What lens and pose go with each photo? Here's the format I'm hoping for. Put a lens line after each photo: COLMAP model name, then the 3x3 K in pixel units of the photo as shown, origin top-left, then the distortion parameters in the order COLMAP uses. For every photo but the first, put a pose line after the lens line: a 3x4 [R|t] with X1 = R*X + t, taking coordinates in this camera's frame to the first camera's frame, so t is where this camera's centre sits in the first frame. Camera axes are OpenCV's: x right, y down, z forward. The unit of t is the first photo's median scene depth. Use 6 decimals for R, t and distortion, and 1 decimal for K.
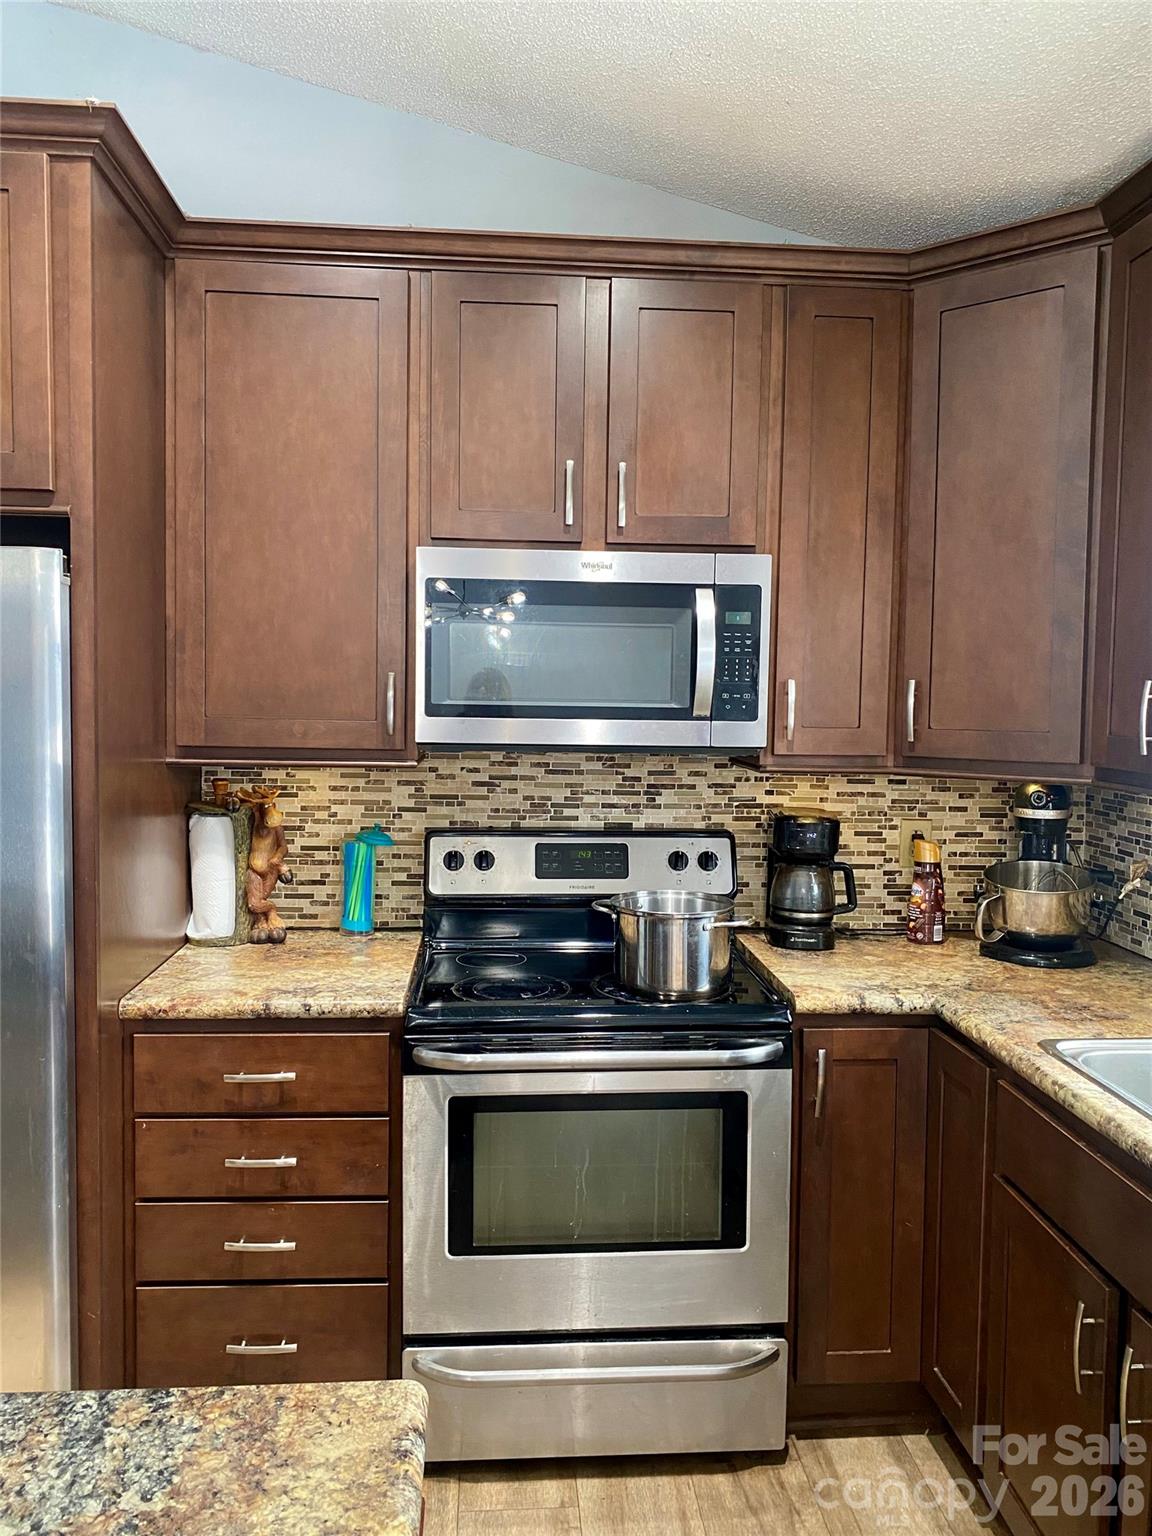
lens RADIAL K [[1189.4, 0, 585.7], [0, 1189.4, 753.3], [0, 0, 1]] dist [0.050482, -0.061598]
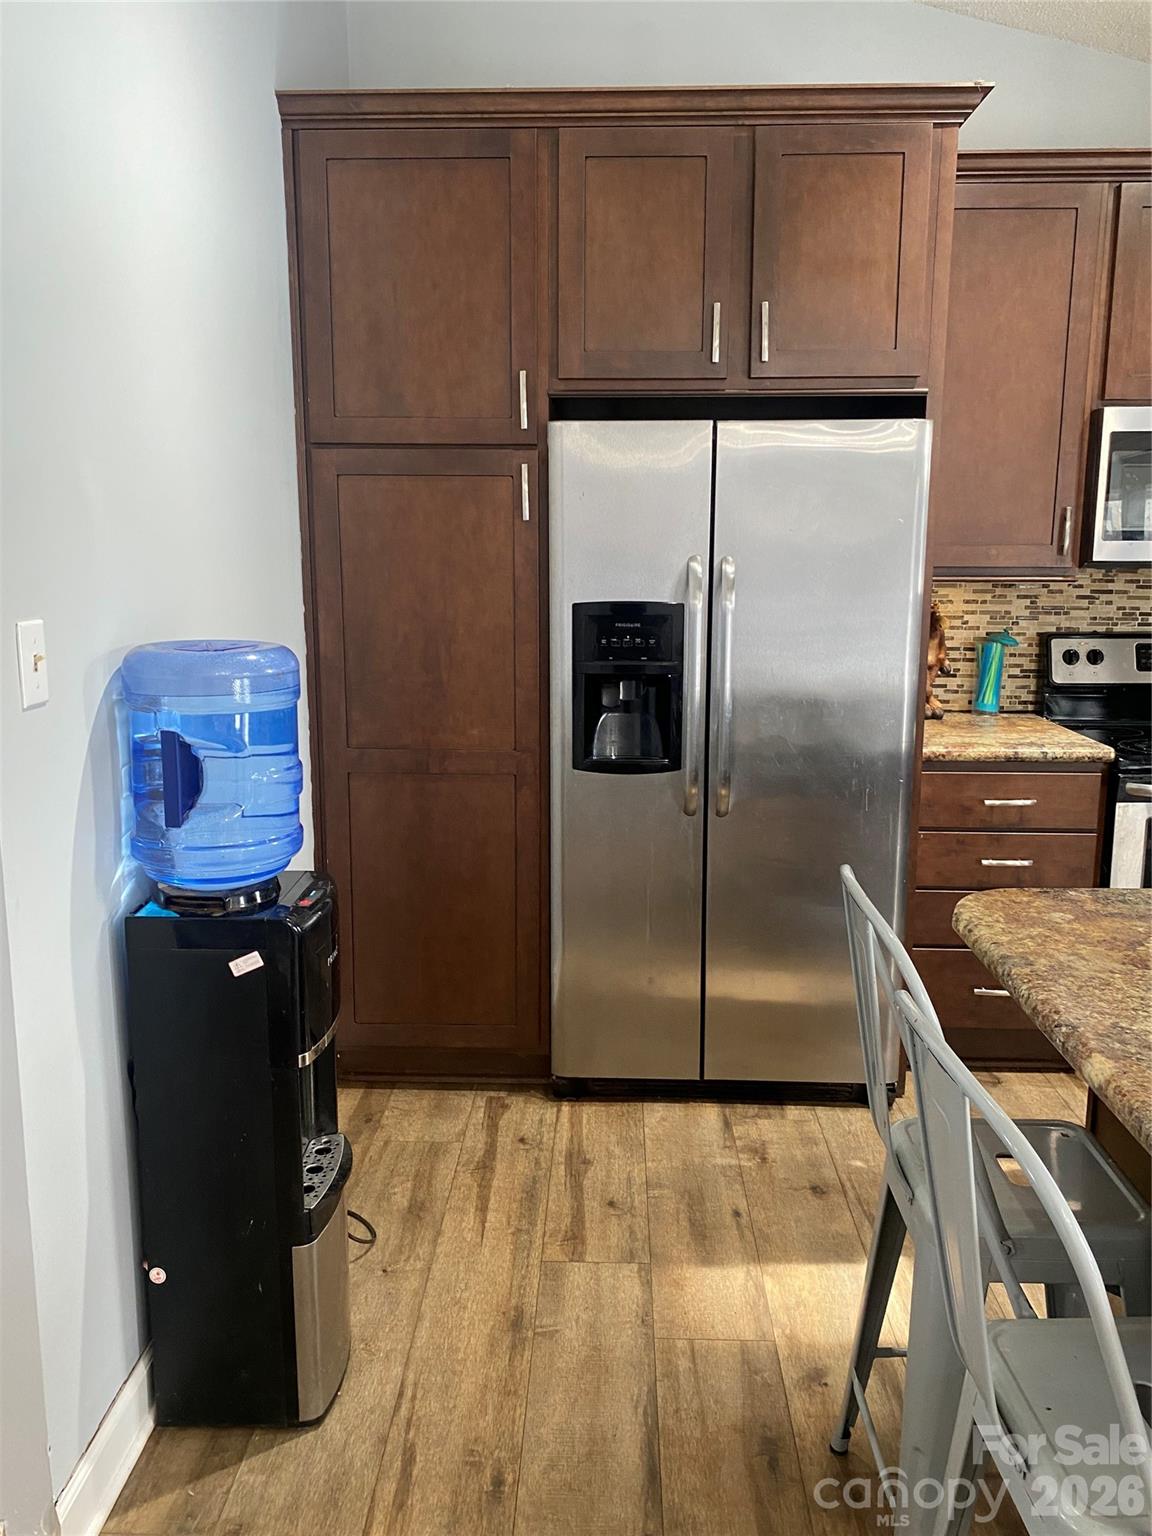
lens RADIAL K [[1189.4, 0, 584.6], [0, 1189.4, 748.3], [0, 0, 1]] dist [0.050482, -0.061598]
pose [[0.995033, -0.000902, -0.099537, -0.557343], [0.012552, 0.993113, 0.116485, 0.034405], [0.098746, -0.117156, 0.988192, -0.375175]]
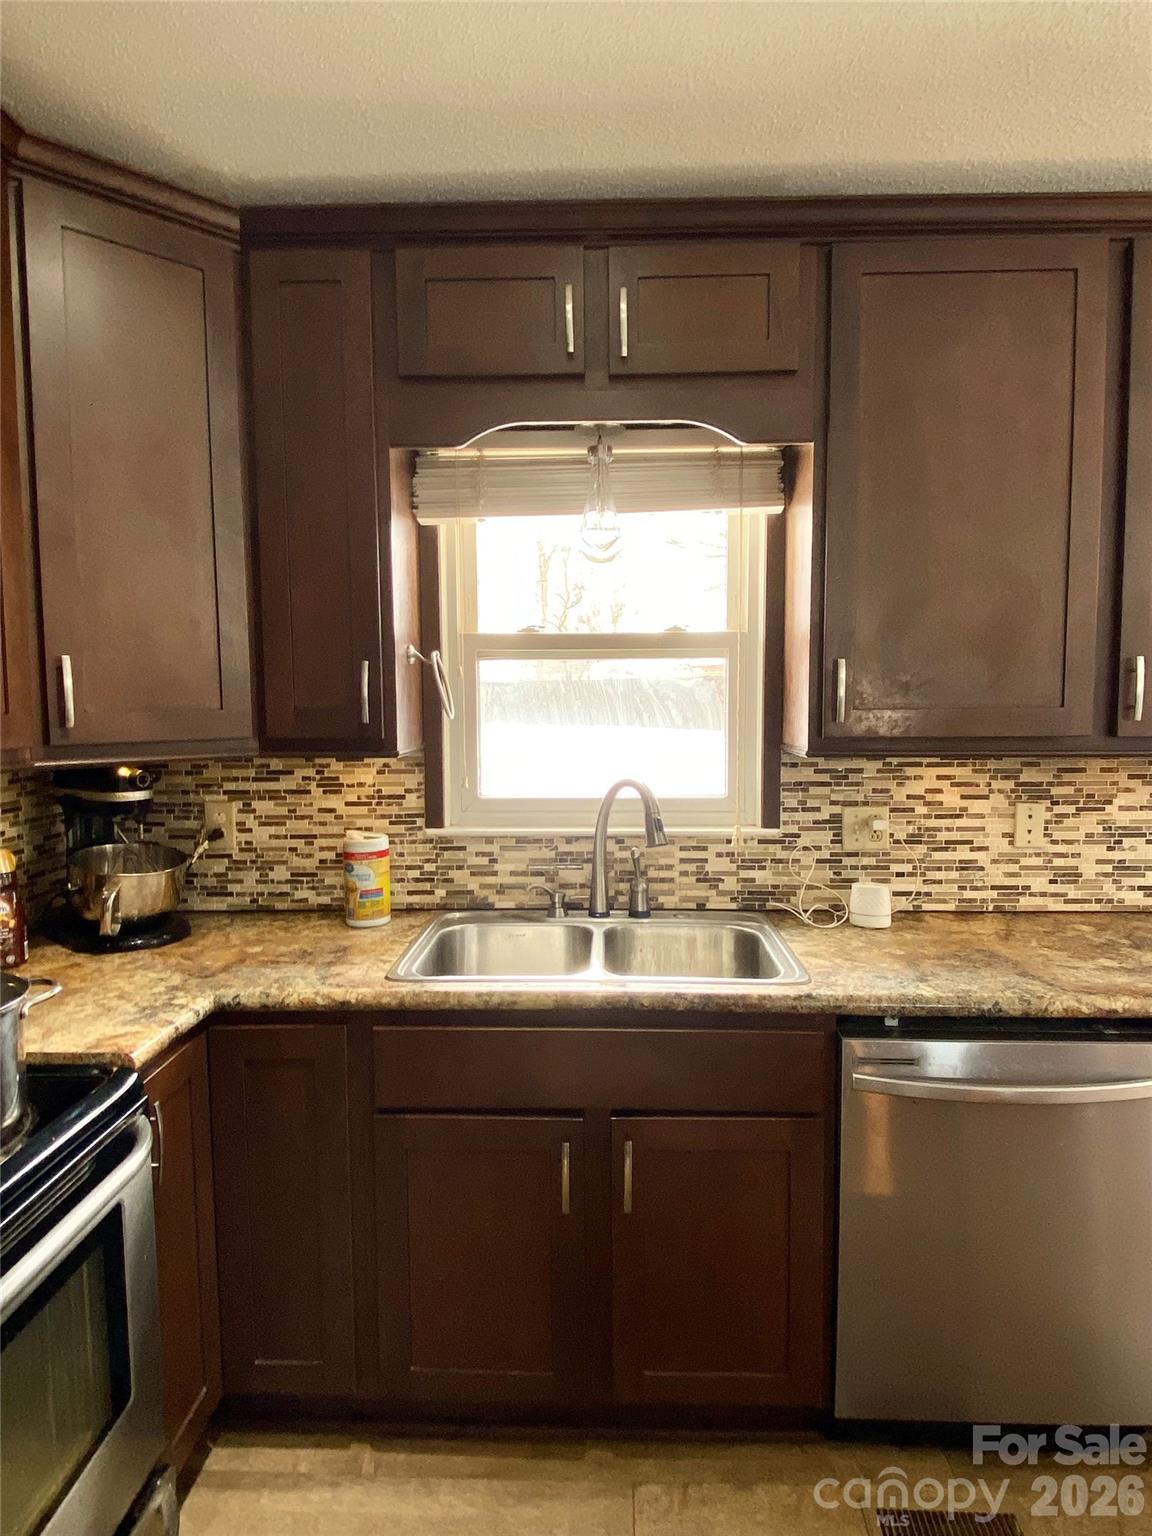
lens RADIAL K [[871.2, 0, 566.7], [0, 871.2, 762.9], [0, 0, 1]] dist [0.032587, -0.021865]
pose [[0.111564, -0.090077, 0.989666, -0.321270], [0.062575, 0.994544, 0.083467, -0.016186], [-0.991785, 0.052616, 0.116591, 0.586761]]
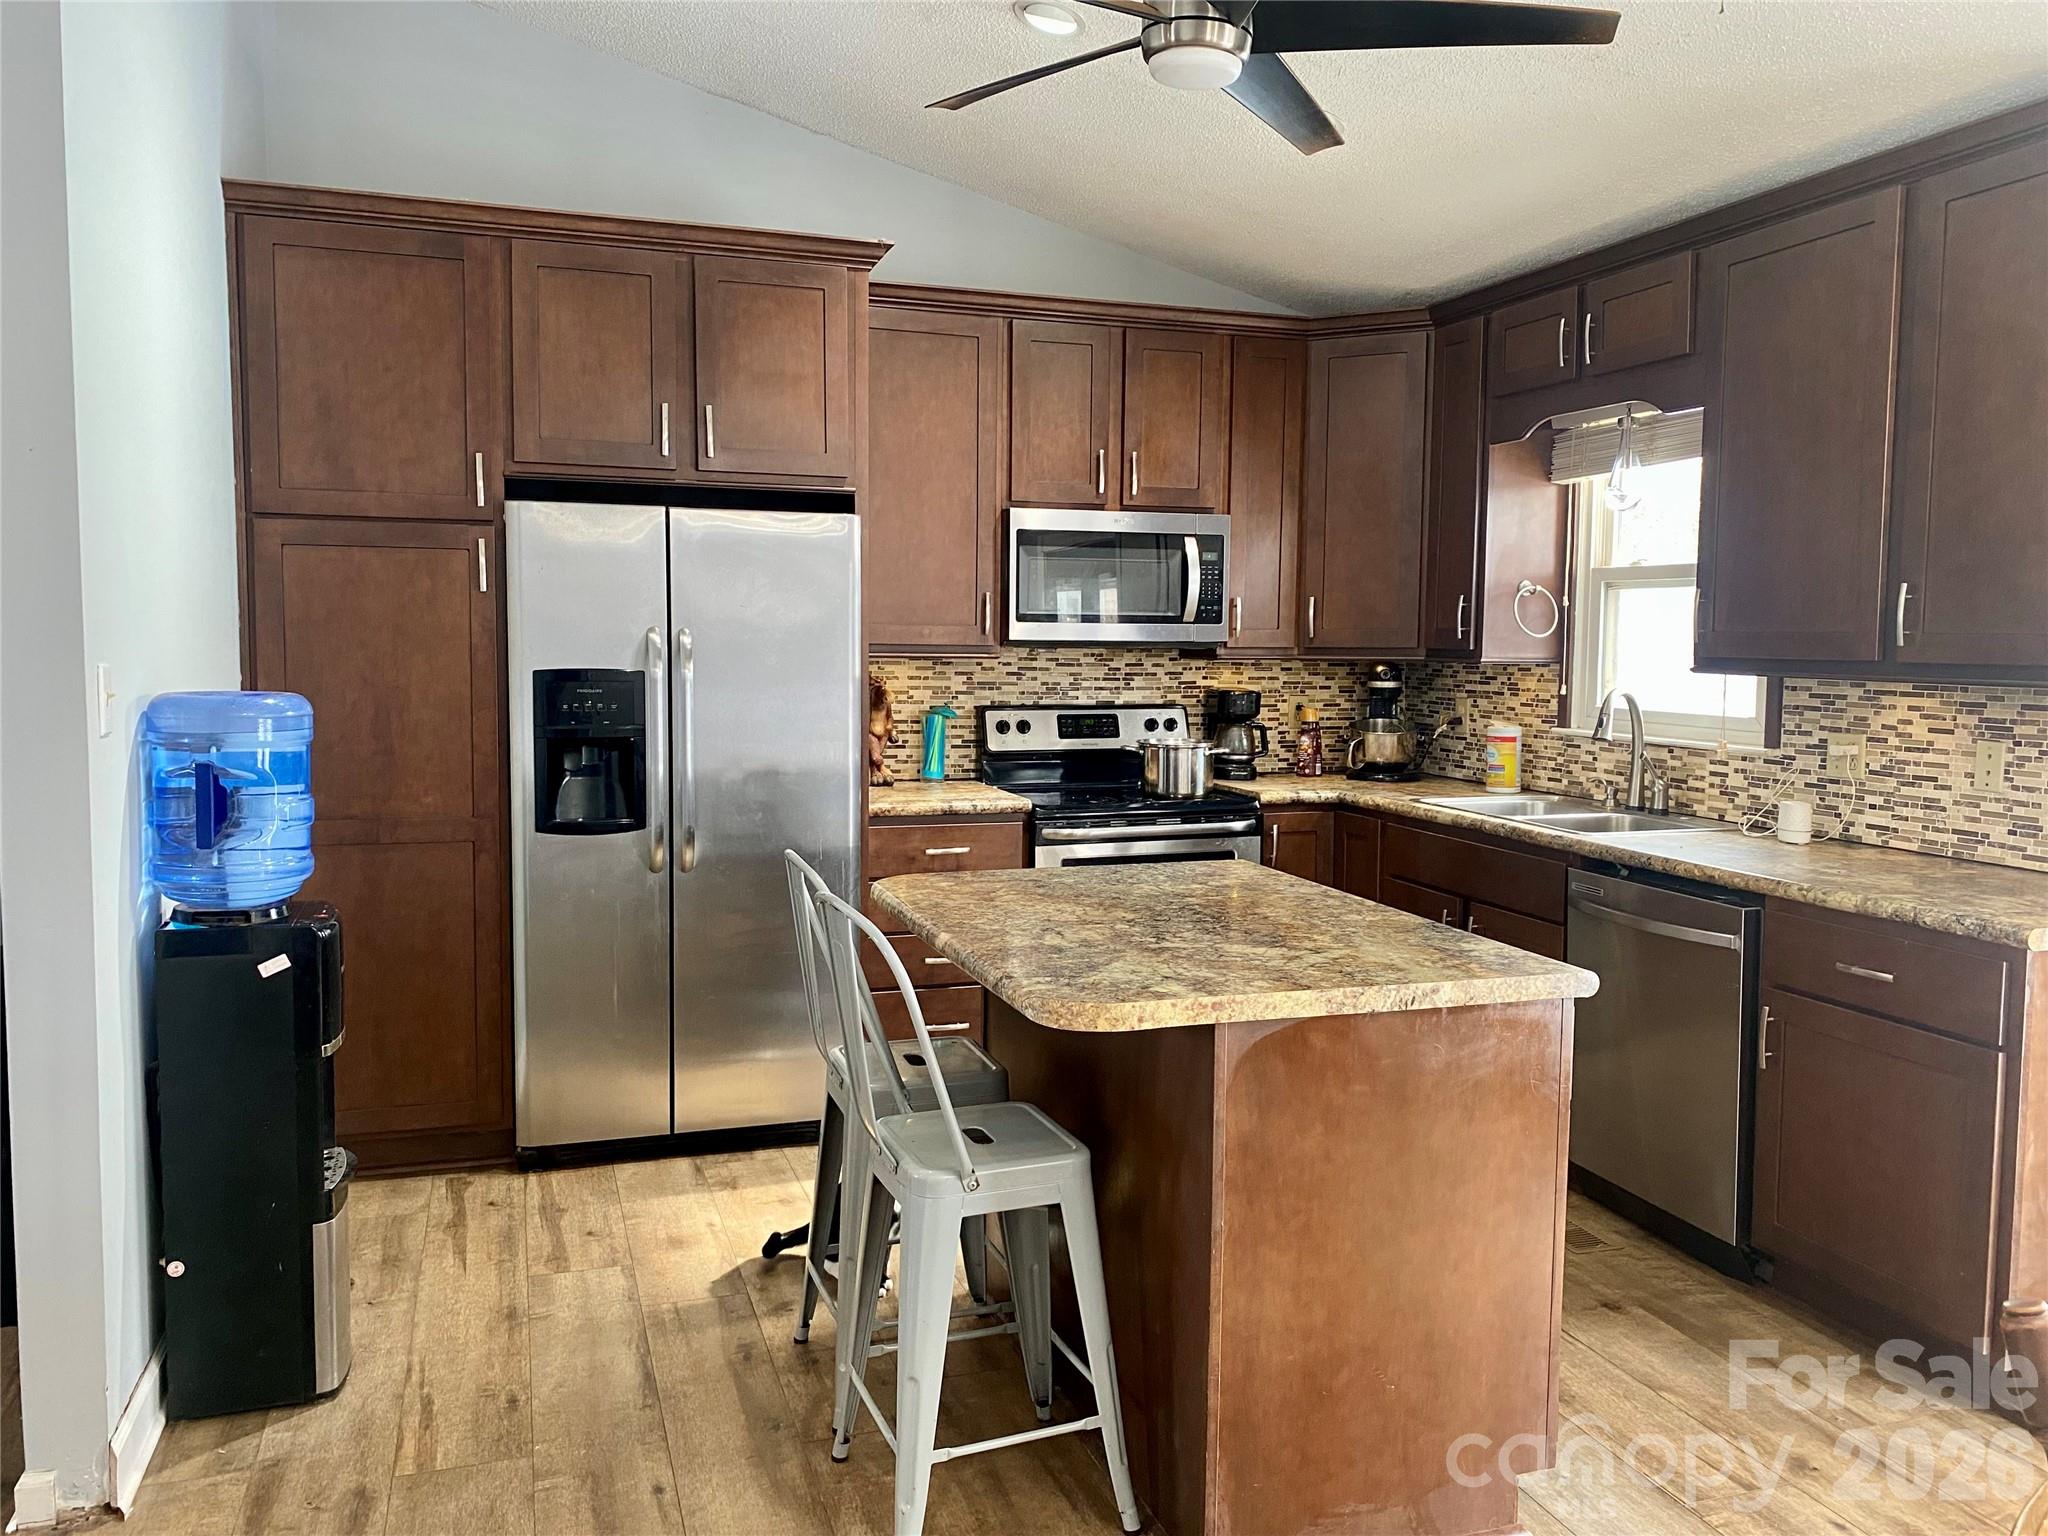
lens RADIAL K [[1585.9, 0, 1059.4], [0, 1585.9, 787.5], [0, 0, 1]] dist [0.050482, -0.061598]
pose [[0.966083, -0.031785, 0.256270, -0.586070], [0.019733, 0.998581, 0.049465, 0.077491], [-0.257478, -0.042730, 0.965339, -0.923303]]
